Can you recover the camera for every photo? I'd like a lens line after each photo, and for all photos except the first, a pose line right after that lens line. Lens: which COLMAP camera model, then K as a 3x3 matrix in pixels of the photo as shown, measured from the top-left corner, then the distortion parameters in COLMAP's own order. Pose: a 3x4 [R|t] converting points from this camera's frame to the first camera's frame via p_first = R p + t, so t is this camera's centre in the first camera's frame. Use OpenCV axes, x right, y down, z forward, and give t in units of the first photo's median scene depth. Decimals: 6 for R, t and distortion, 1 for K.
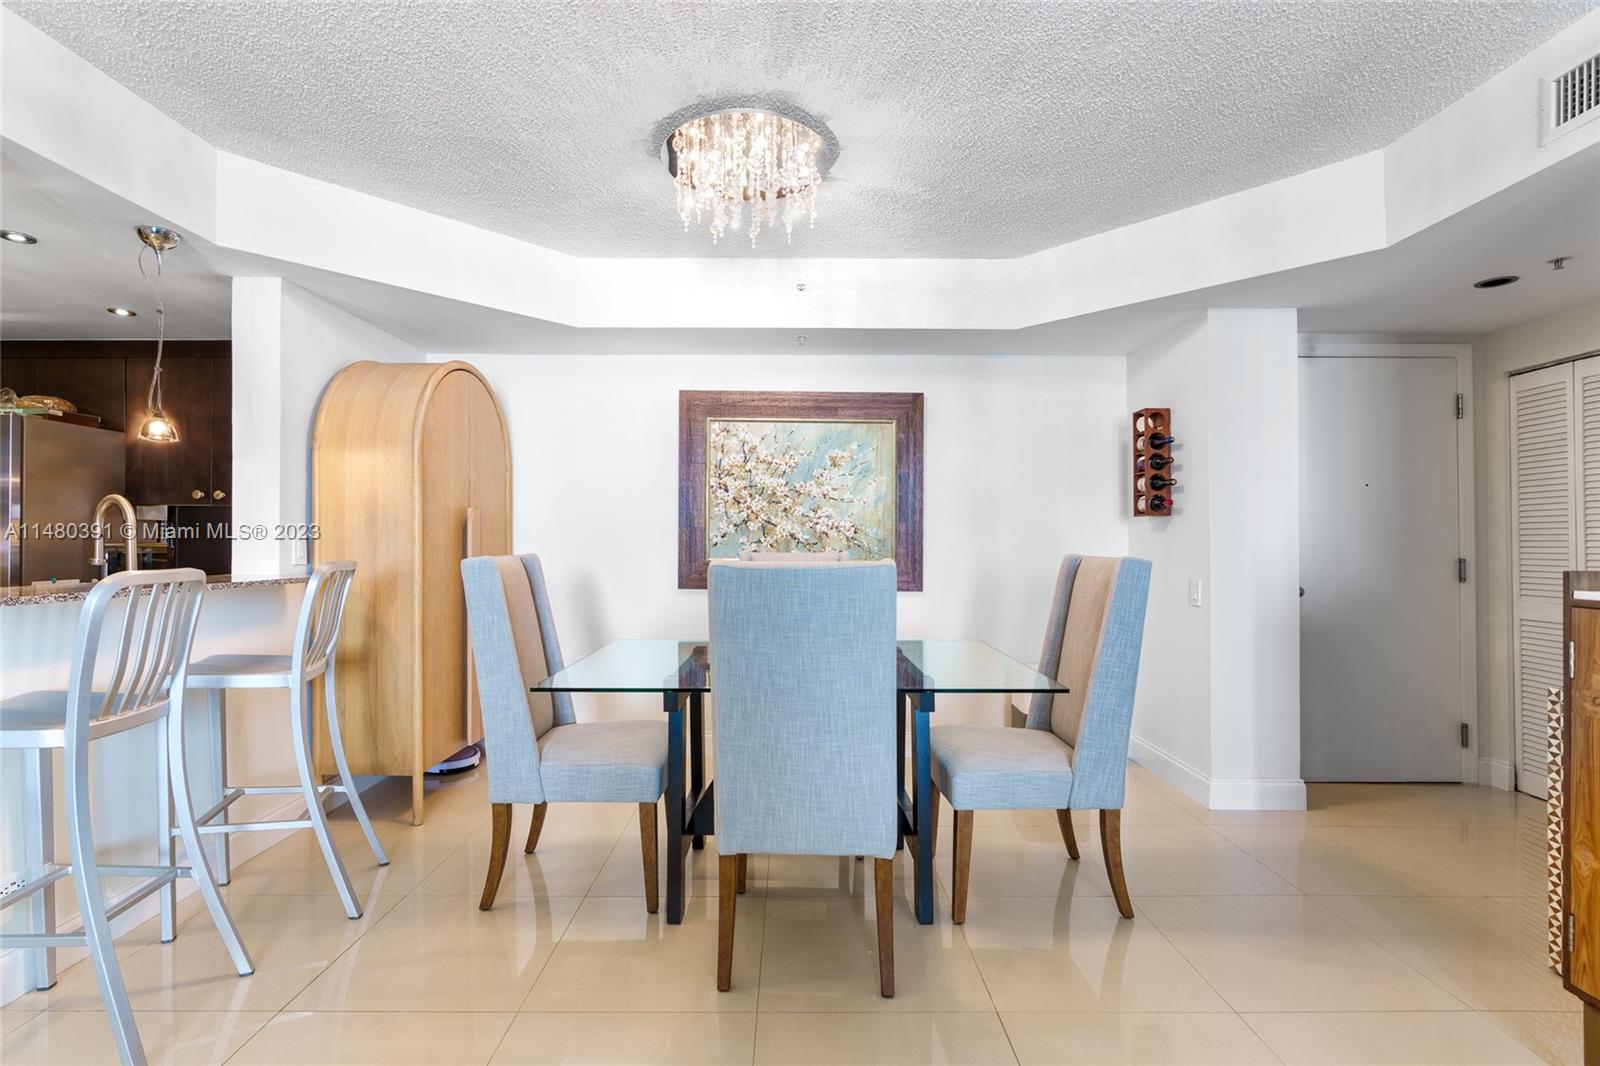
lens RADIAL K [[723.2, 0, 793.7], [0, 723.2, 533.1], [0, 0, 1]] dist [-0.014585, 0.000354]
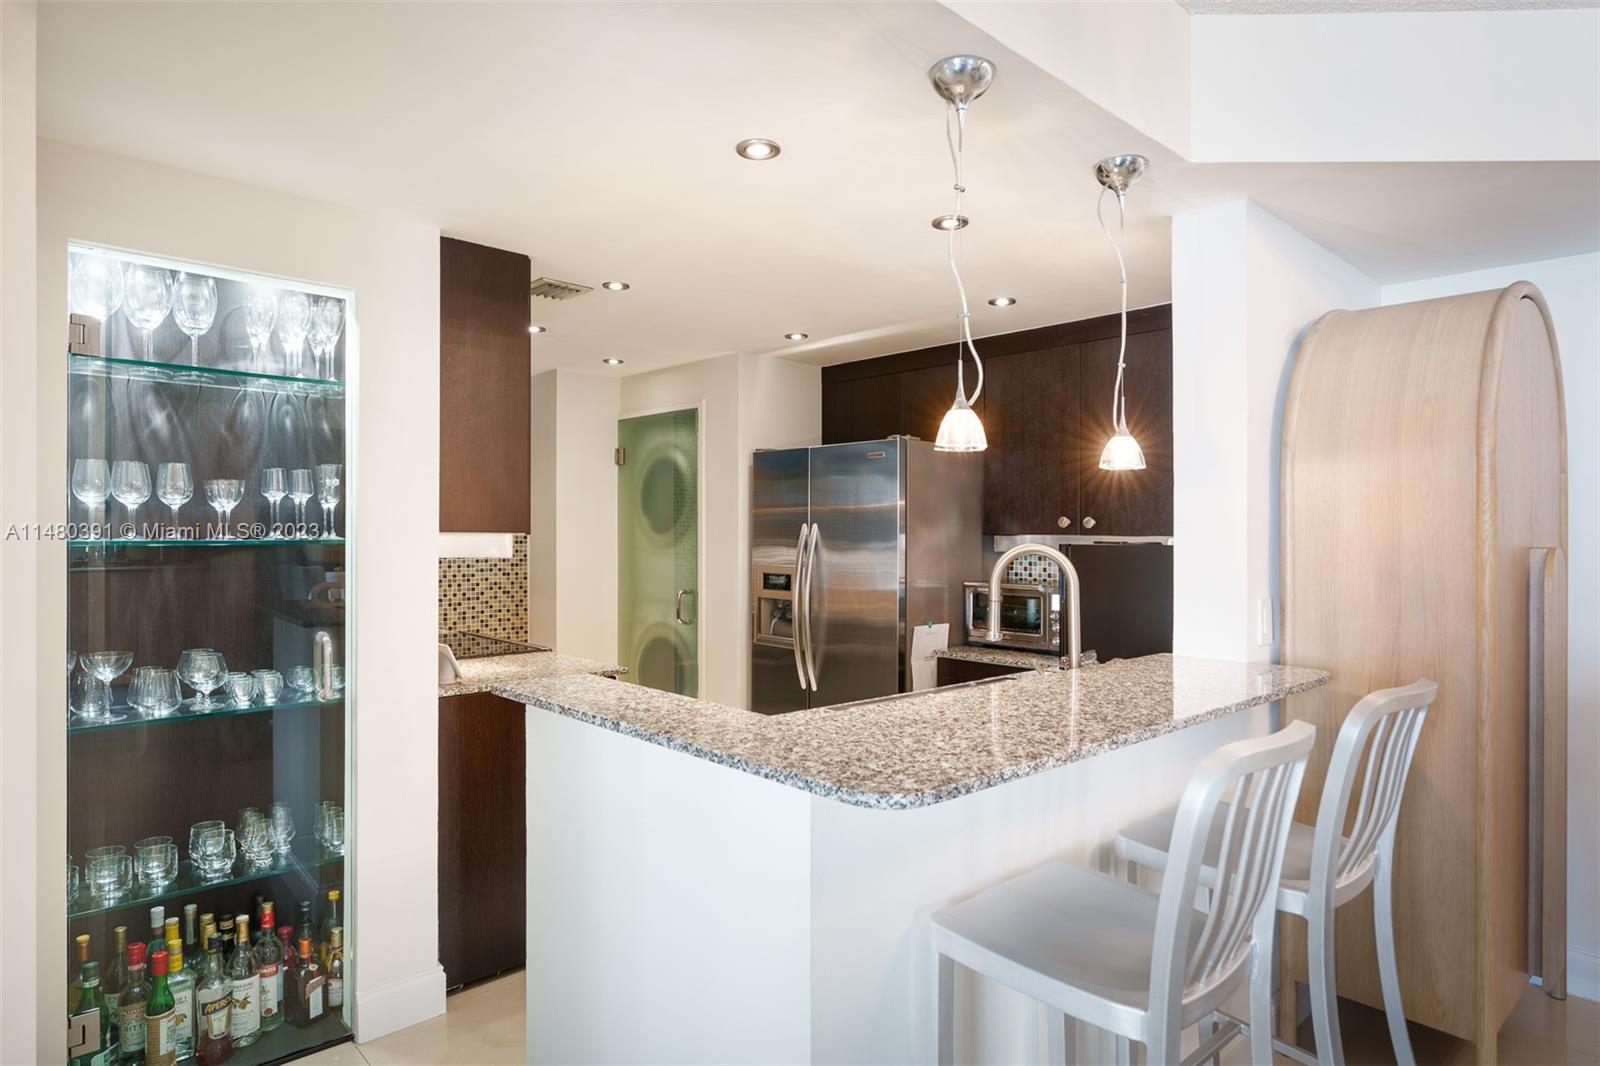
lens RADIAL K [[909.0, 0, 797.4], [0, 909.0, 538.3], [0, 0, 1]] dist [-0.012899, -0.000441]
pose [[0.674828, 0.006740, -0.737944, -0.276505], [0.002991, 0.999925, 0.011868, -0.045063], [0.737969, -0.010216, 0.674758, 0.109309]]
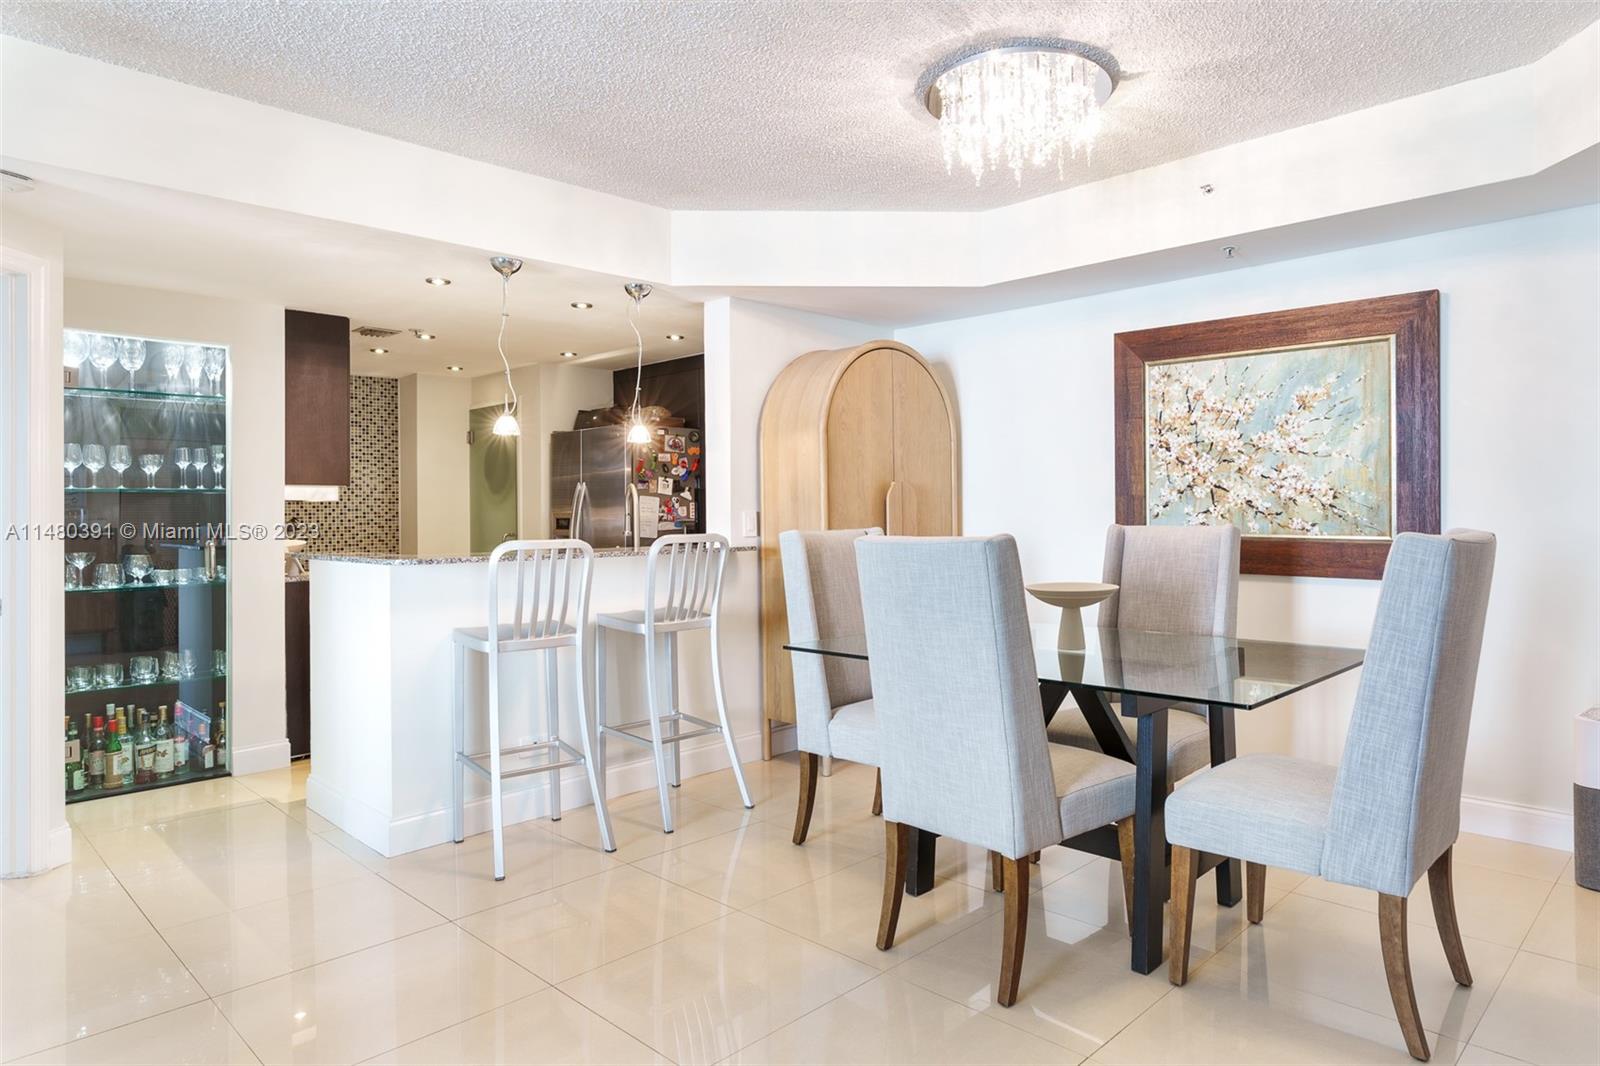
lens RADIAL K [[954.9, 0, 901.8], [0, 954.9, 501.1], [0, 0, 1]] dist [-0.019170, -0.000719]
pose [[0.743930, -0.018156, -0.668011, 0.399018], [0.020011, 0.999788, -0.004887, -0.001389], [0.667958, -0.009732, 0.744136, 0.001910]]
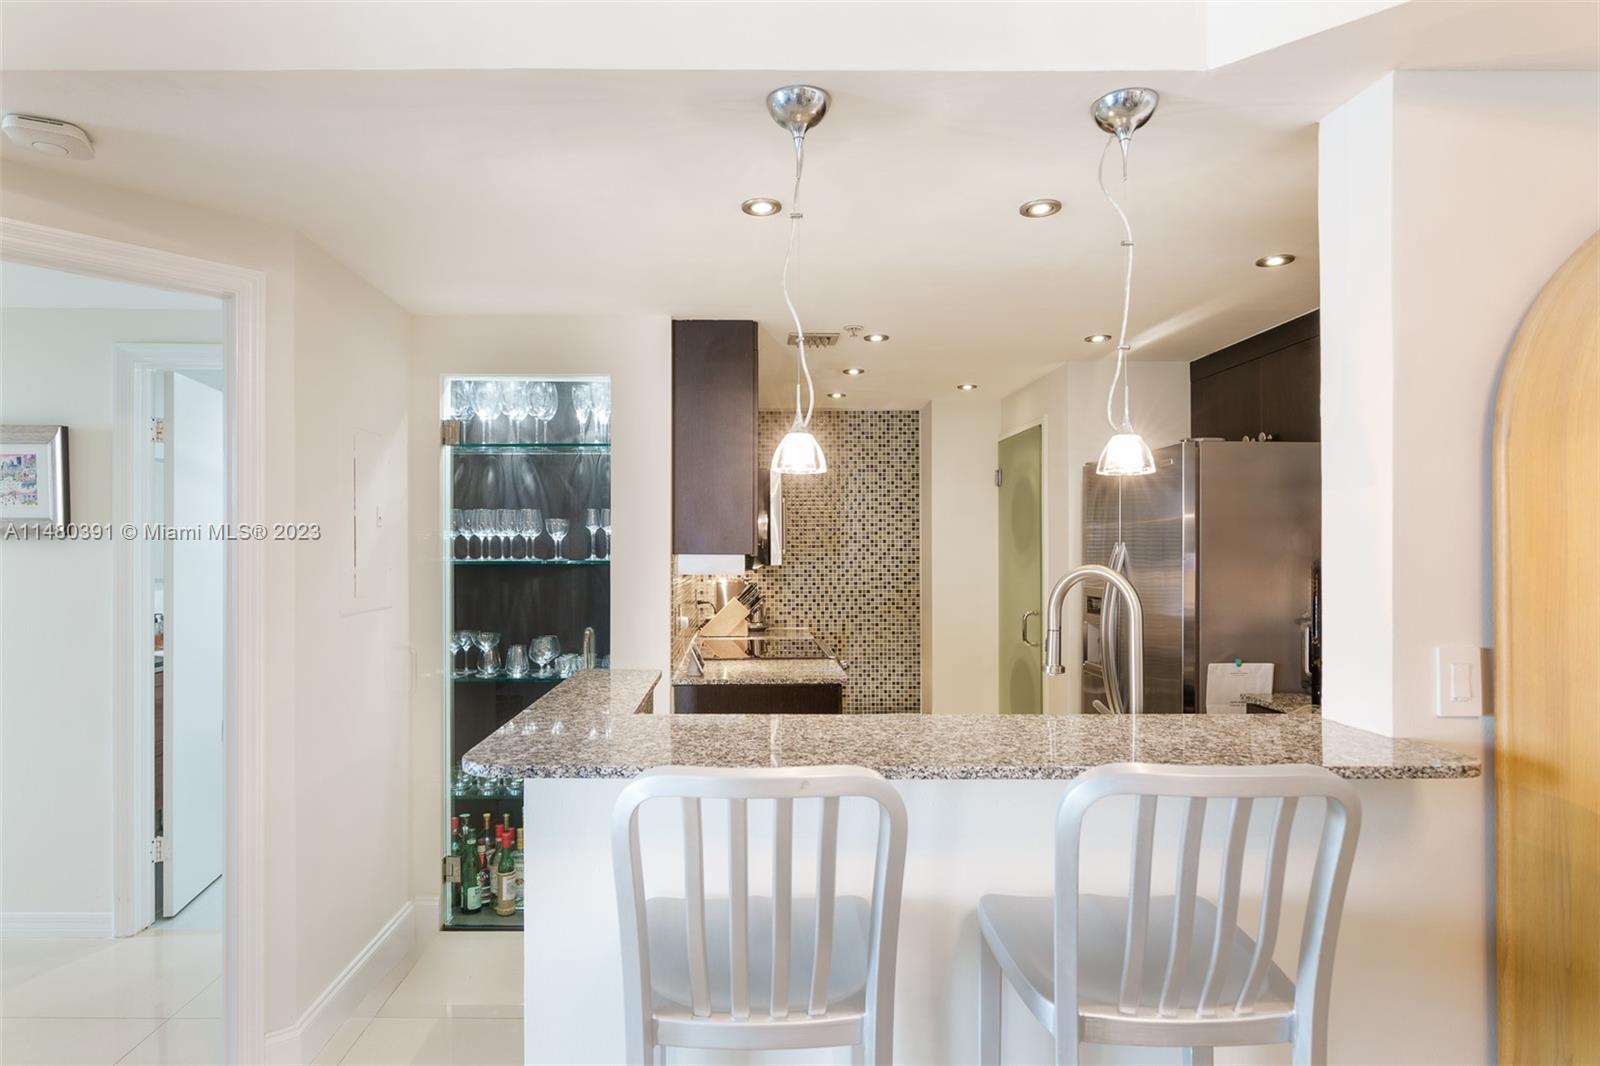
lens RADIAL K [[898.0, 0, 744.7], [0, 898.0, 545.5], [0, 0, 1]] dist [0.000507, 0.000575]
pose [[0.002425, -0.007497, -0.999969, -0.112208], [0.011997, 0.999900, -0.007468, -0.043725], [0.999925, -0.011978, 0.002514, 0.422344]]
